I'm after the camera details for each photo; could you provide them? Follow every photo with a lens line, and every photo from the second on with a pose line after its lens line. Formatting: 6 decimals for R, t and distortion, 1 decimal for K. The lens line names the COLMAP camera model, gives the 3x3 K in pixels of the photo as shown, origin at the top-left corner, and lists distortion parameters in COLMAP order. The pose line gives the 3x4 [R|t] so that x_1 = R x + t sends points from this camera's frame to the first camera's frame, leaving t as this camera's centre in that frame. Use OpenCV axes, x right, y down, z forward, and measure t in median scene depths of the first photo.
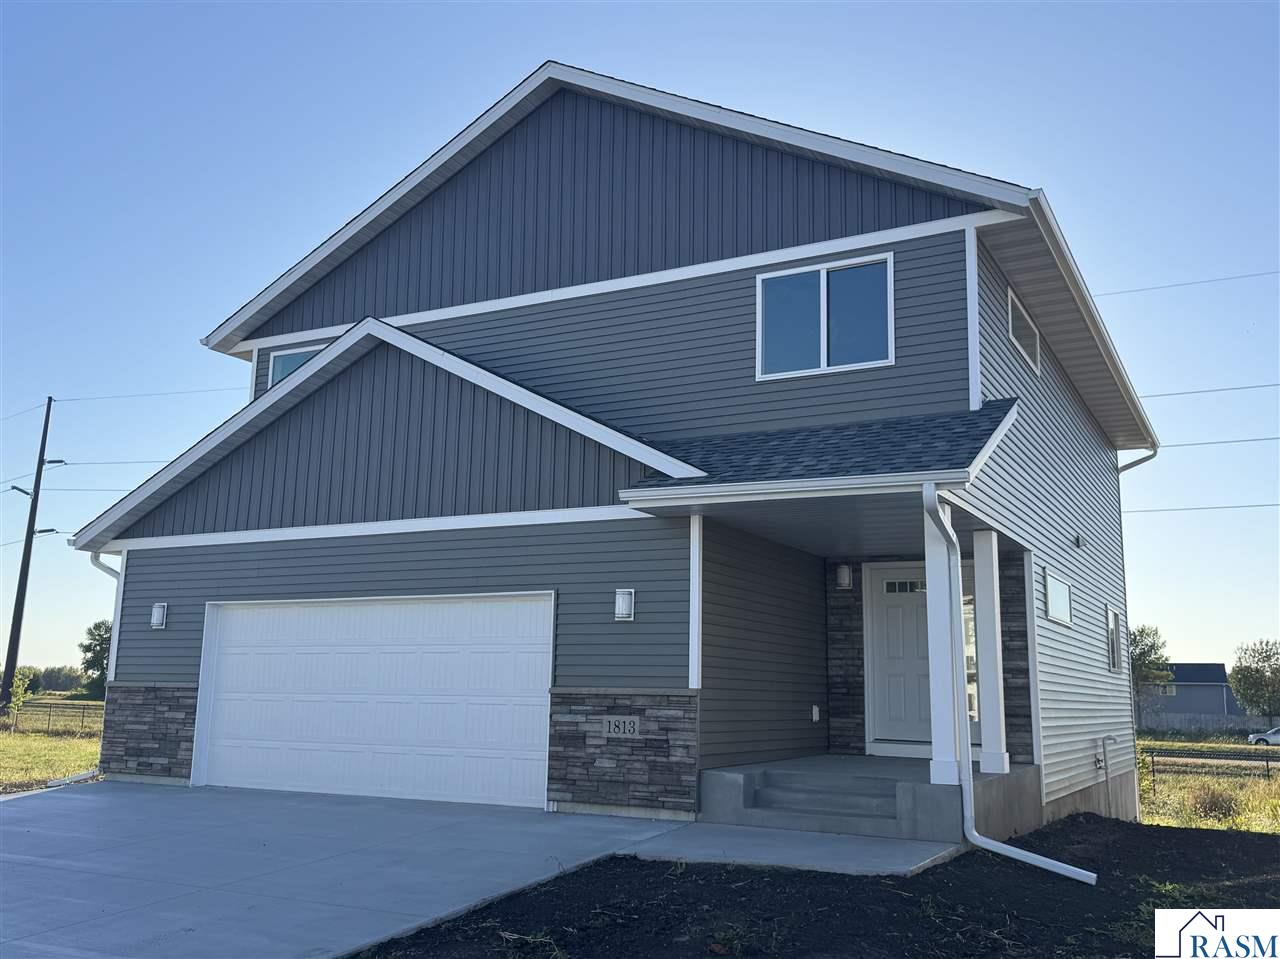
lens RADIAL K [[1157.7, 0, 645.7], [0, 1157.7, 477.3], [0, 0, 1]] dist [0.144341, -0.306136]
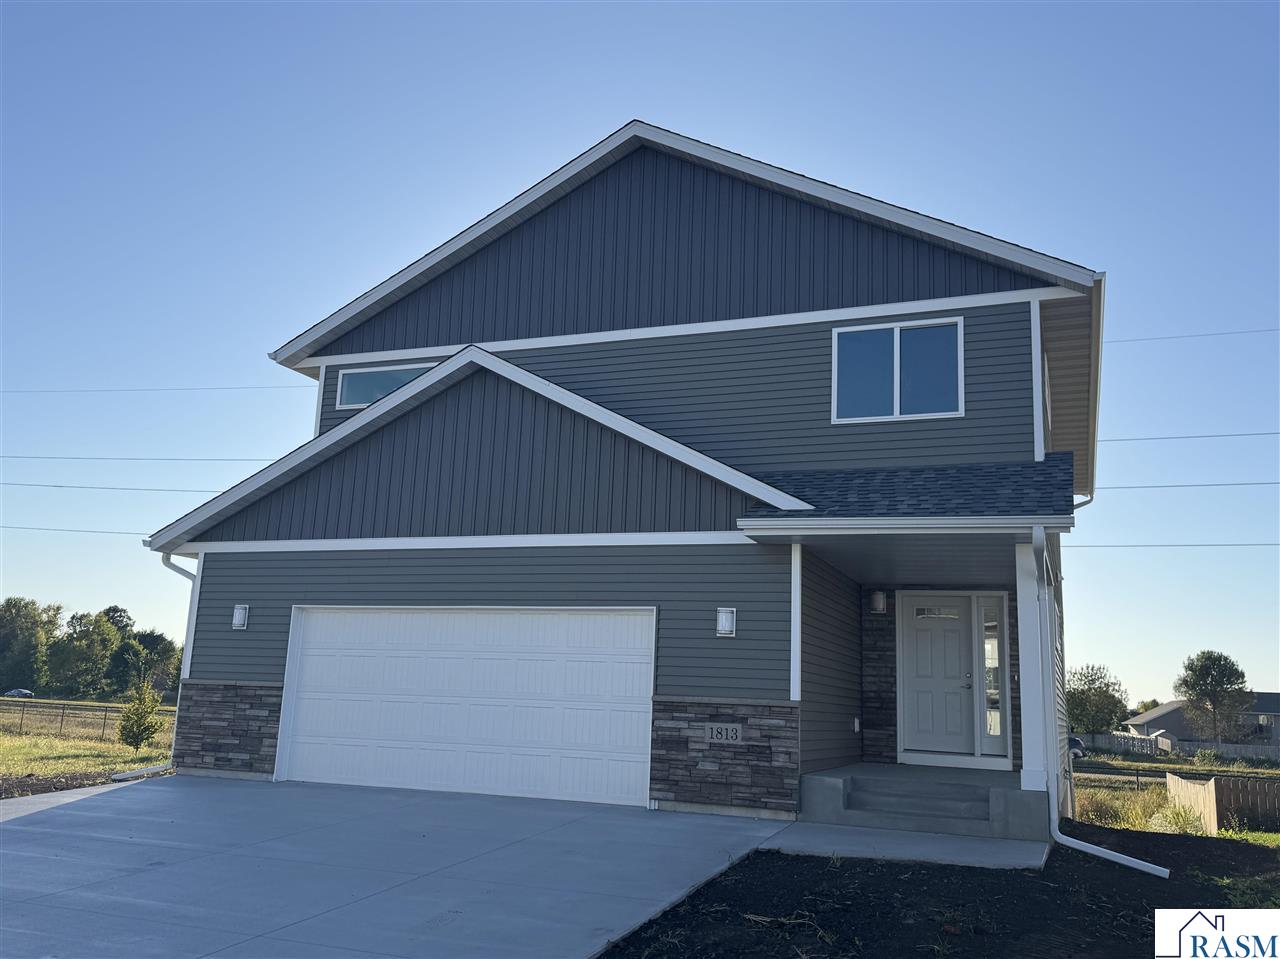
lens RADIAL K [[1105.2, 0, 635.4], [0, 1105.2, 480.0], [0, 0, 1]] dist [0.143666, -0.279966]
pose [[0.993077, 0.045187, 0.108429, -0.212363], [-0.043805, 0.998926, -0.015087, -0.005171], [-0.108995, 0.010233, 0.993990, -0.037077]]
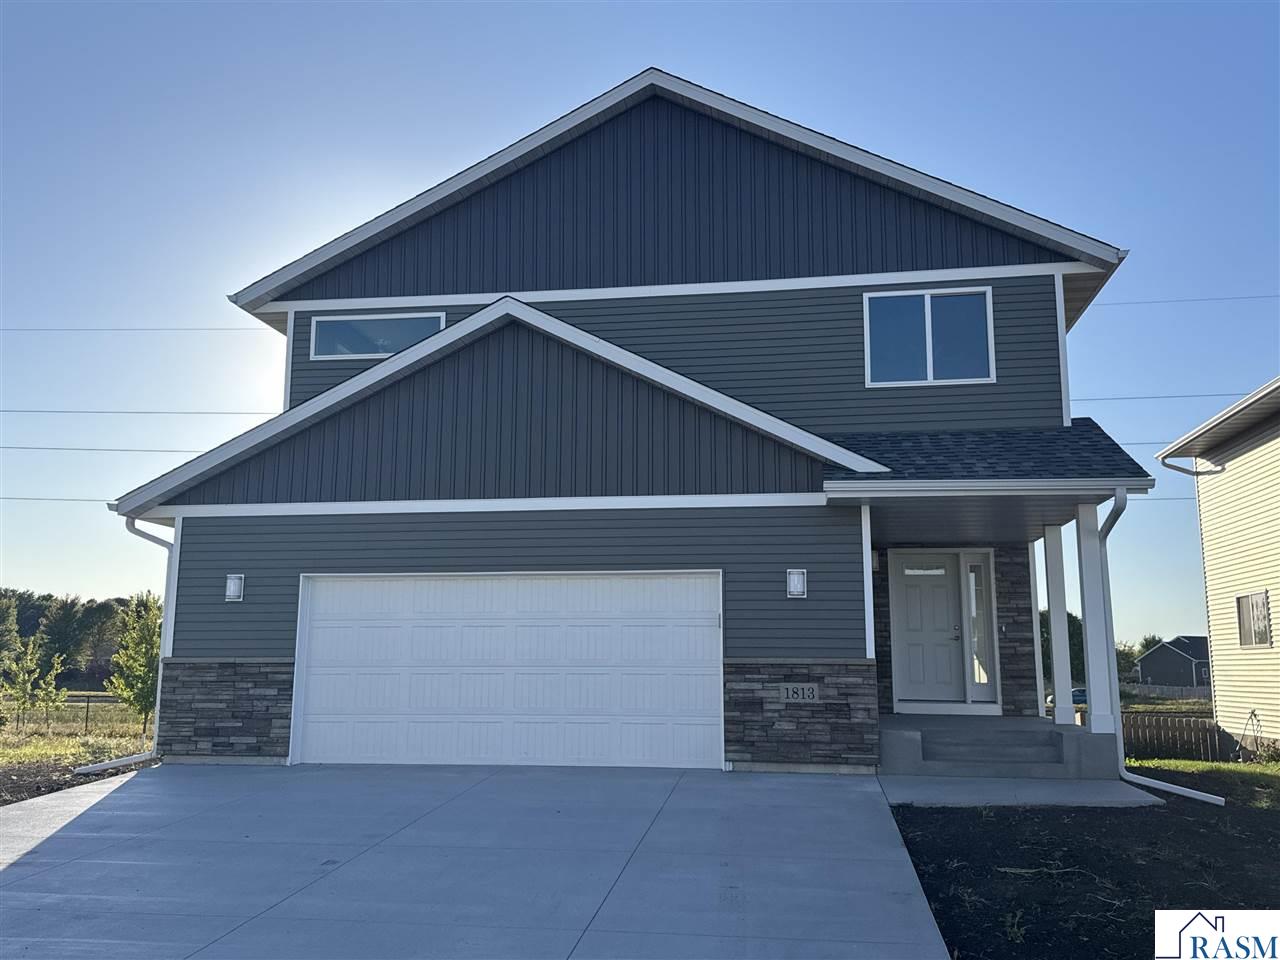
lens RADIAL K [[1105.2, 0, 635.4], [0, 1105.2, 480.5], [0, 0, 1]] dist [0.143666, -0.279966]
pose [[0.941637, 0.041326, 0.334085, -0.494144], [-0.048209, 0.998761, 0.012334, 0.005507], [-0.333161, -0.027720, 0.942462, 0.051296]]
